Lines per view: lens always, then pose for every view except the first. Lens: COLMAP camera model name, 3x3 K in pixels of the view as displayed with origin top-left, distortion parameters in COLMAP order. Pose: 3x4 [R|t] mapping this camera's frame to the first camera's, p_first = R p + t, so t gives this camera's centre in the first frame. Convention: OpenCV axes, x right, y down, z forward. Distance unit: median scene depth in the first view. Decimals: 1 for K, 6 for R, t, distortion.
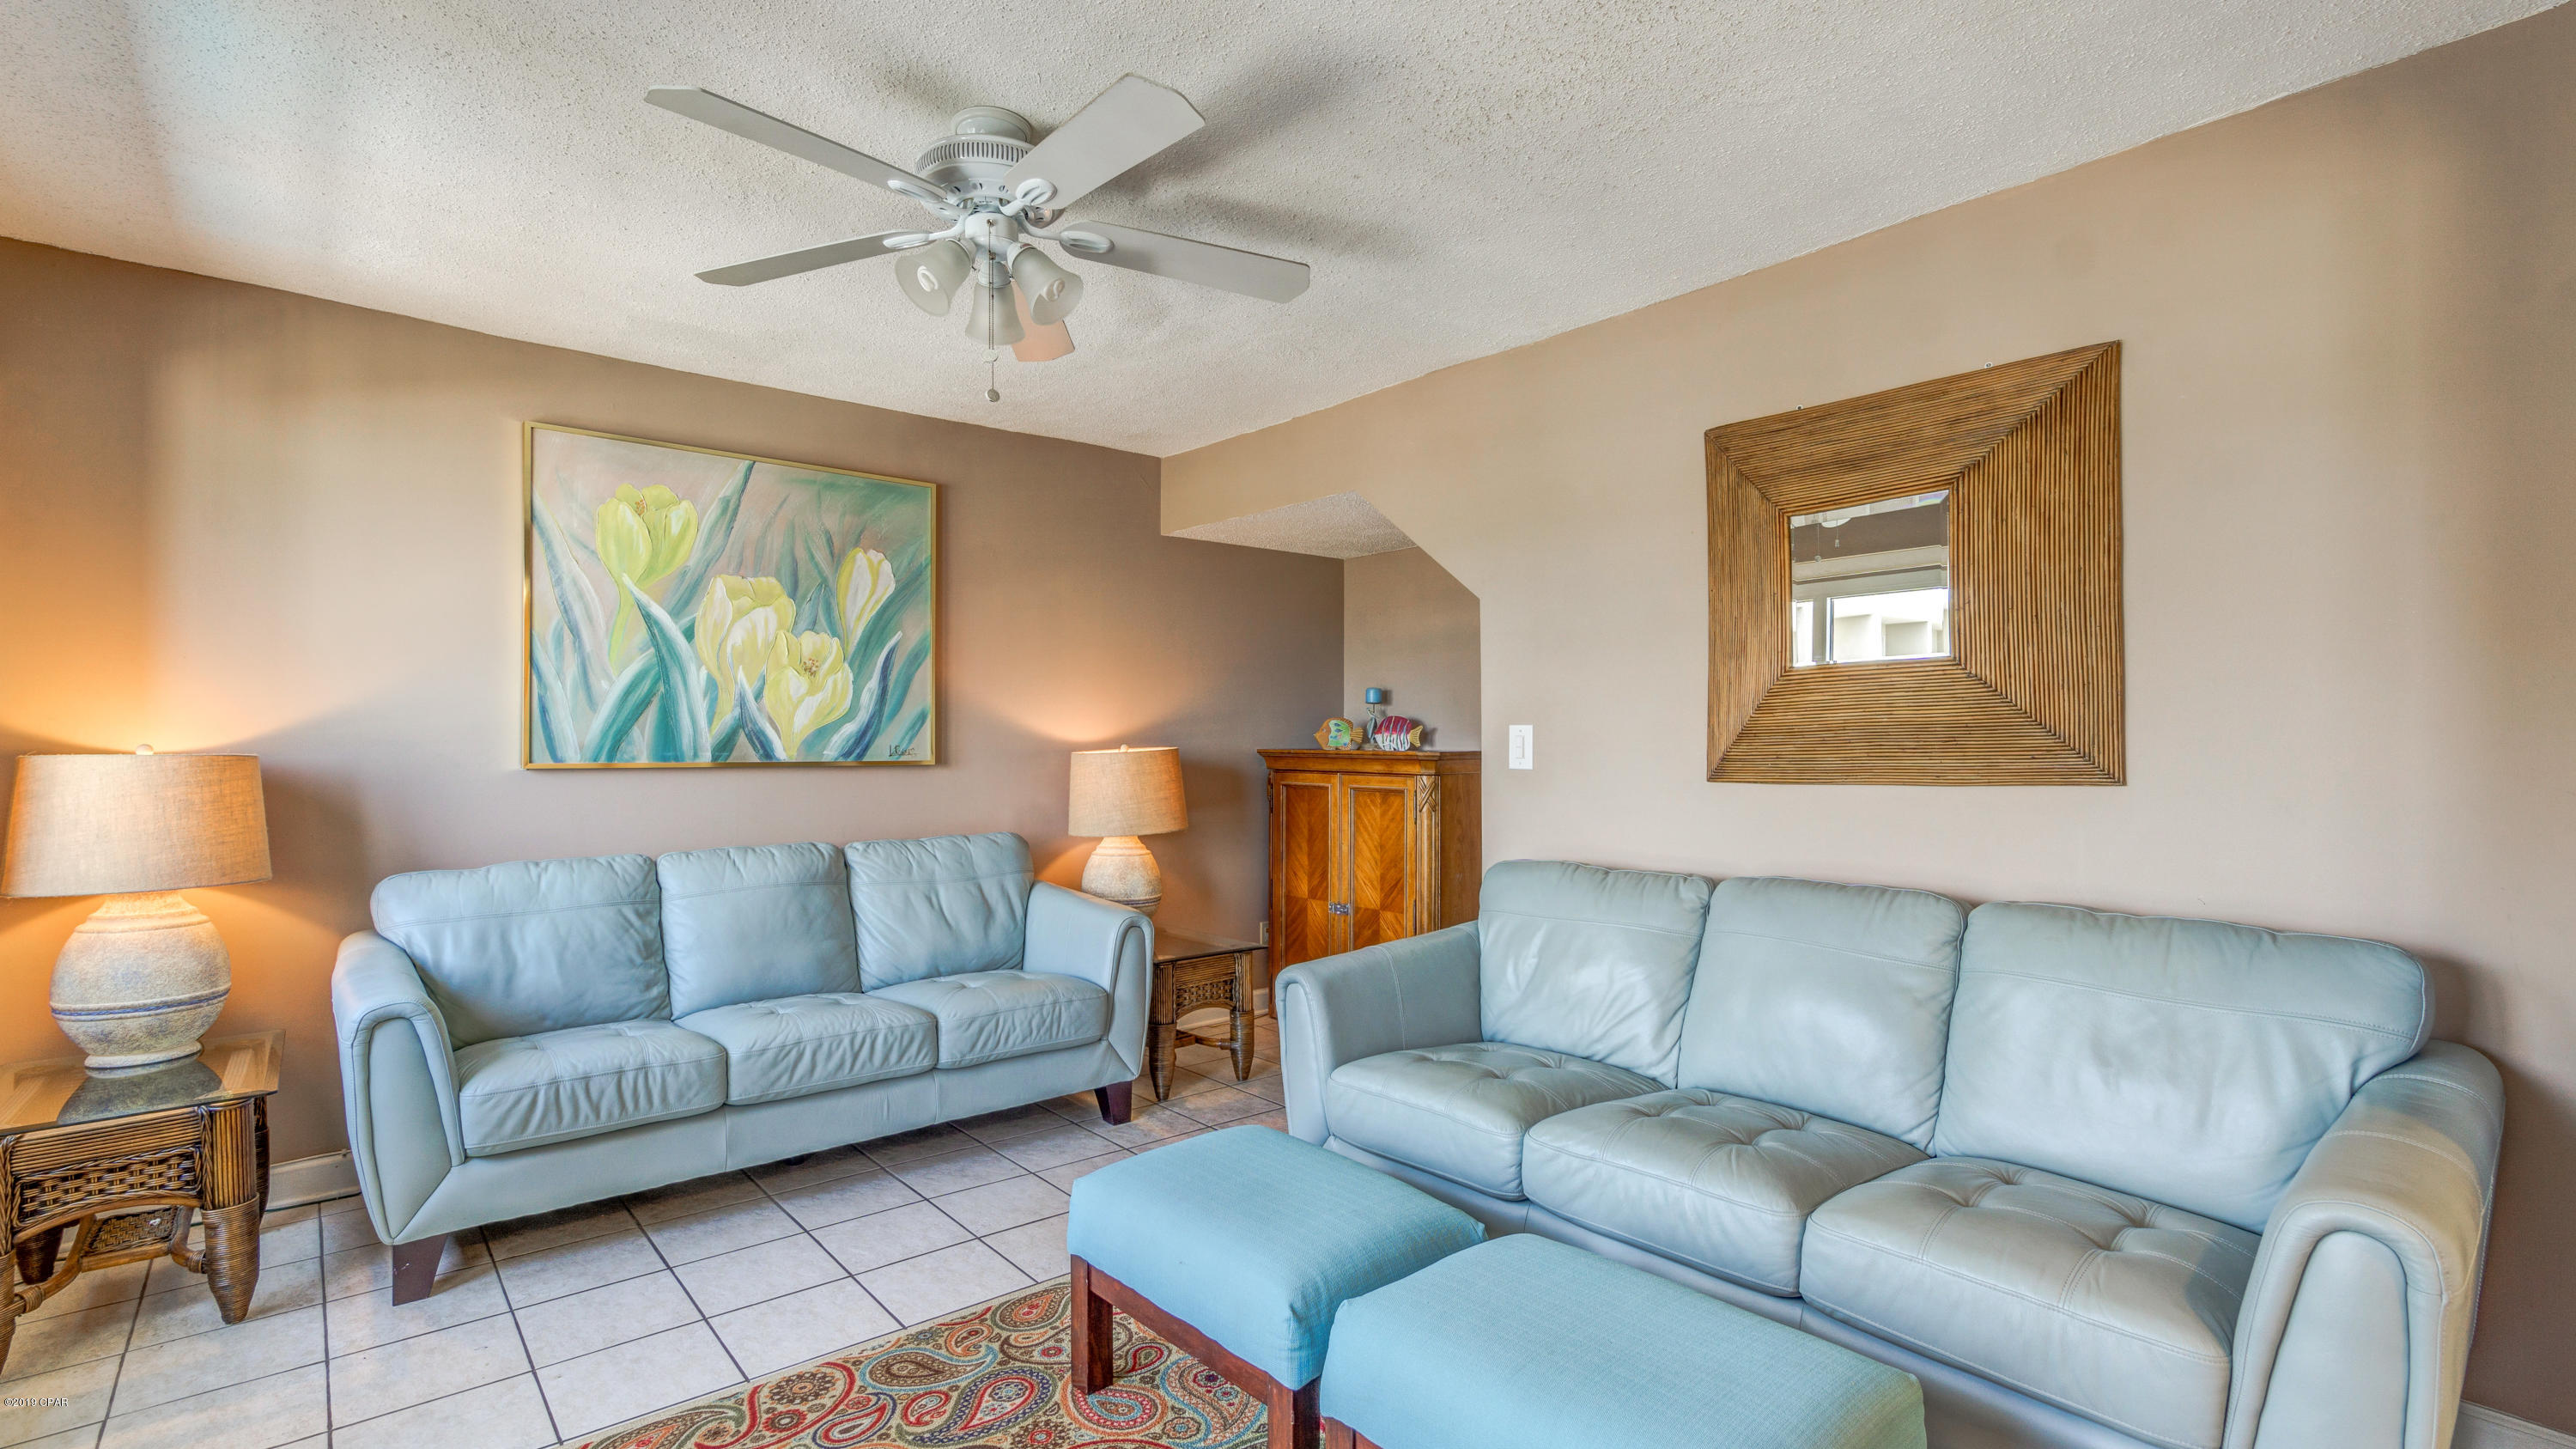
lens RADIAL K [[1202.4, 0, 1308.8], [0, 1202.4, 727.5], [0, 0, 1]] dist [-0.005952, 0.001027]
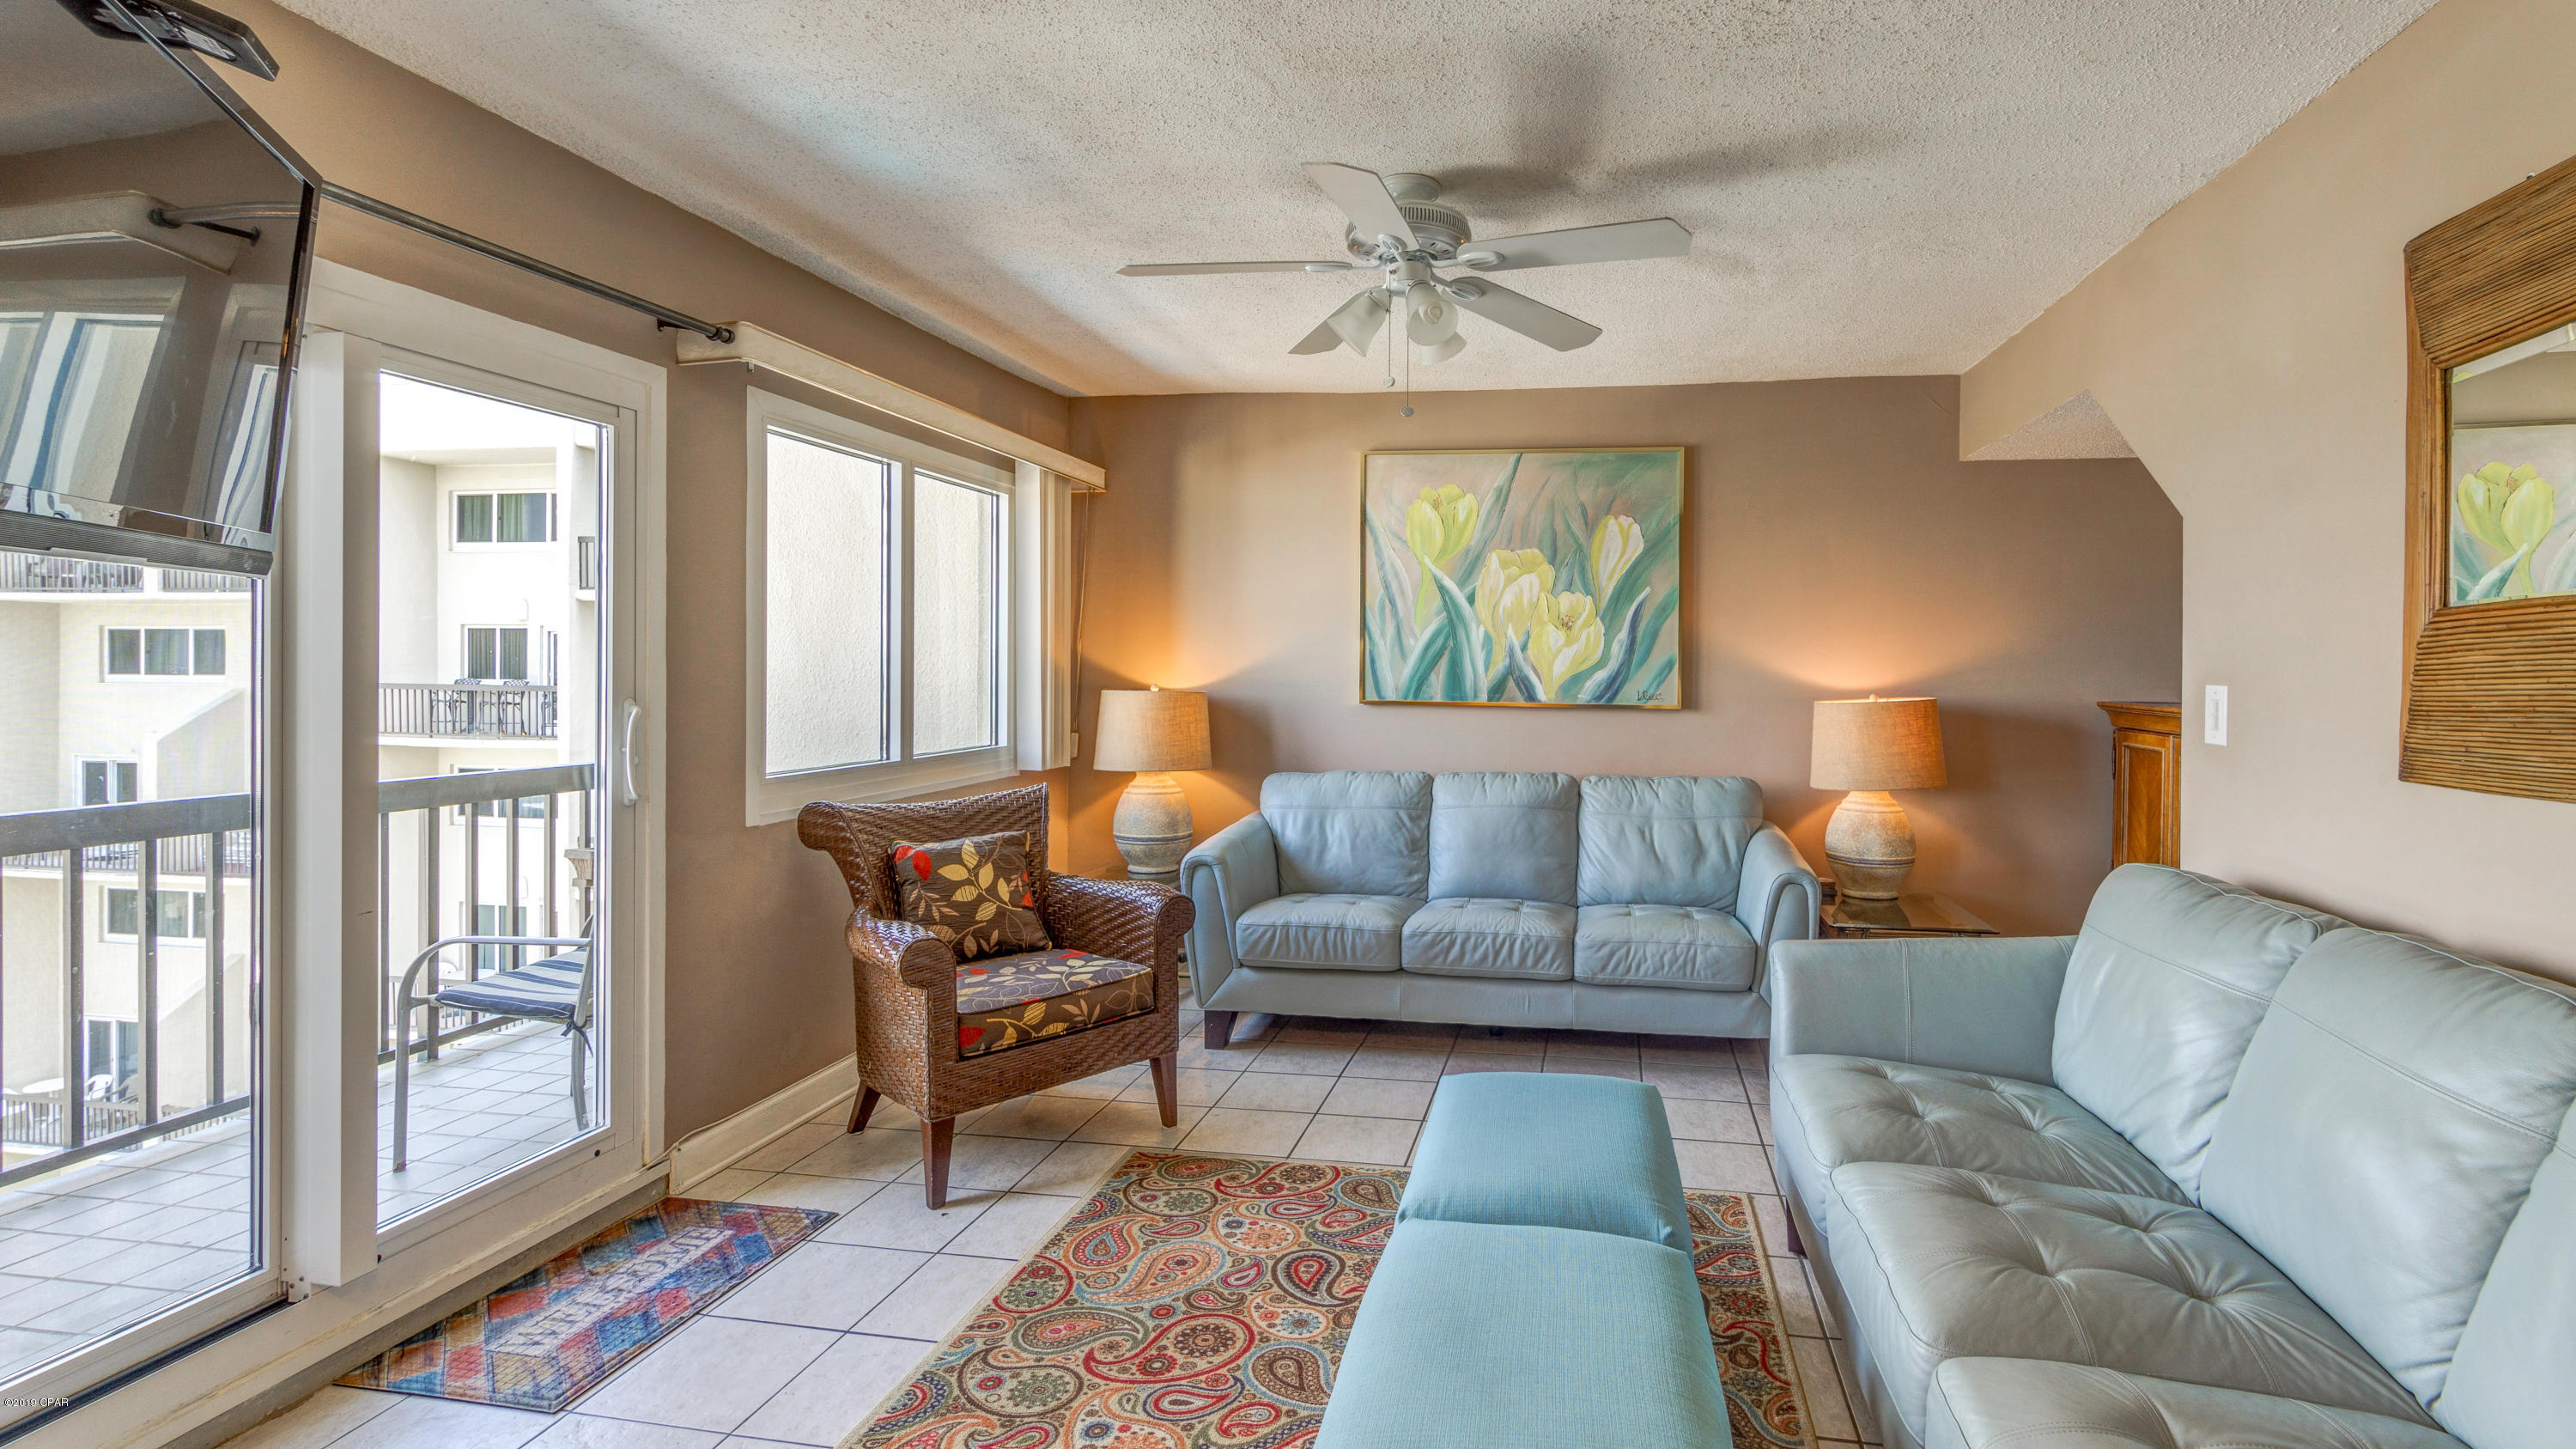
lens RADIAL K [[1202.4, 0, 1385.2], [0, 1202.4, 674.8], [0, 0, 1]] dist [-0.005952, 0.001027]
pose [[0.636220, 0.011992, -0.771414, 0.405707], [0.000126, 0.999878, 0.015647, -0.019362], [0.771508, -0.010052, 0.636141, 0.132129]]
